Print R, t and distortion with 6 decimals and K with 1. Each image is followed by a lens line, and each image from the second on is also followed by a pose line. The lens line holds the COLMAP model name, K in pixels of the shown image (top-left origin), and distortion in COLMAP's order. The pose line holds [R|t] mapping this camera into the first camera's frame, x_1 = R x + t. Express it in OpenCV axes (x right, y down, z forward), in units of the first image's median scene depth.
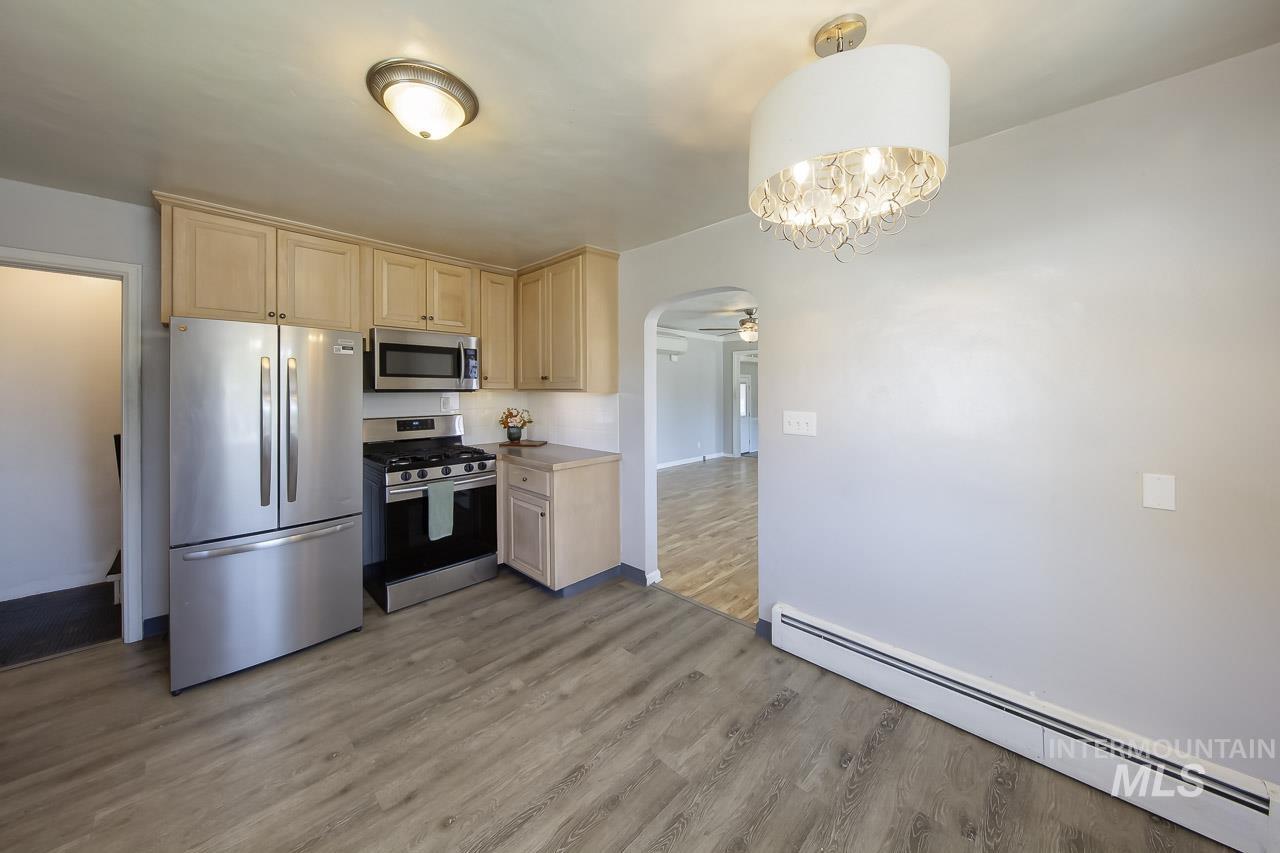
lens RADIAL K [[434.7, 0, 619.3], [0, 434.7, 385.4], [0, 0, 1]] dist [0.004472, -0.000410]
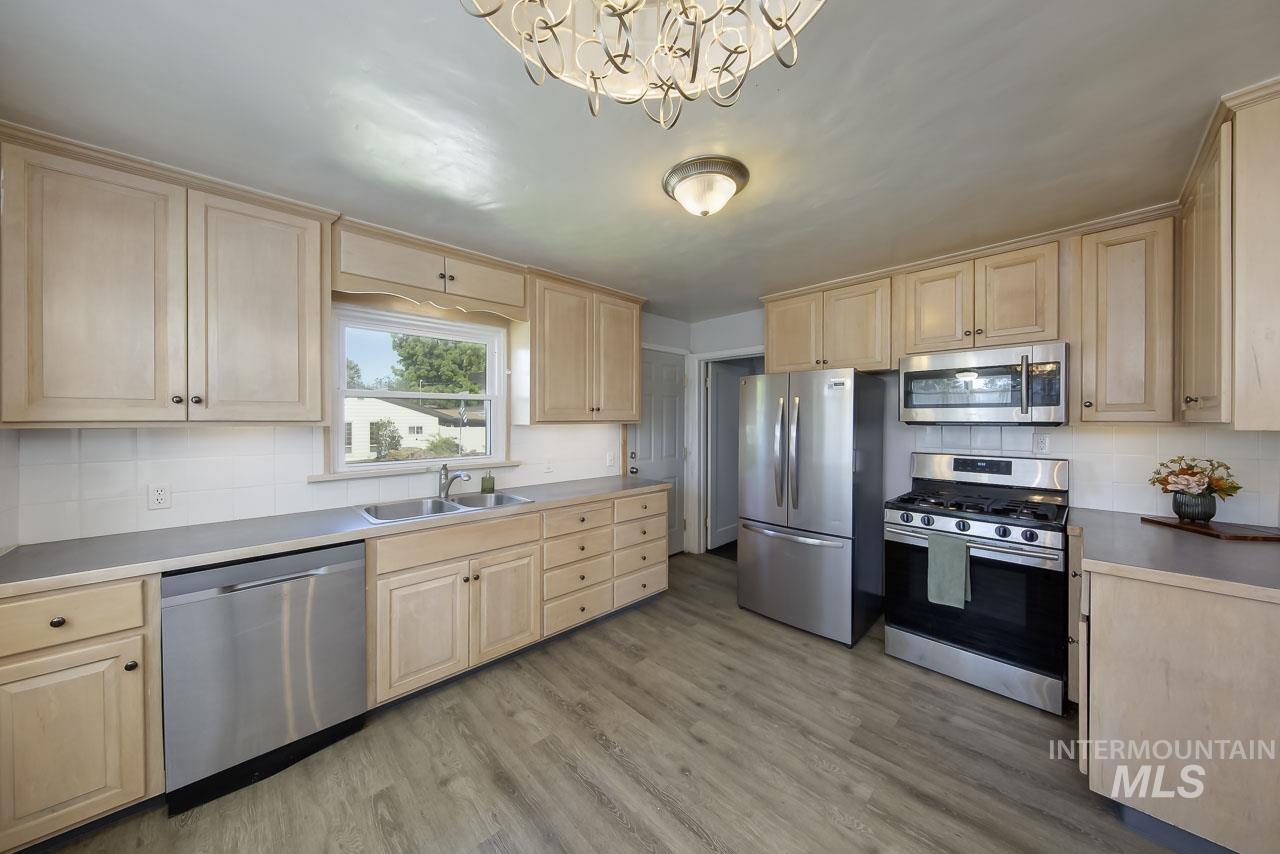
lens RADIAL K [[444.8, 0, 647.2], [0, 444.8, 423.7], [0, 0, 1]] dist [0.007184, -0.001028]
pose [[-0.023271, 0.008797, -0.999690, 0.595636], [0.007142, 0.999937, 0.008633, 0.001158], [0.999704, -0.006939, -0.023333, 0.635738]]
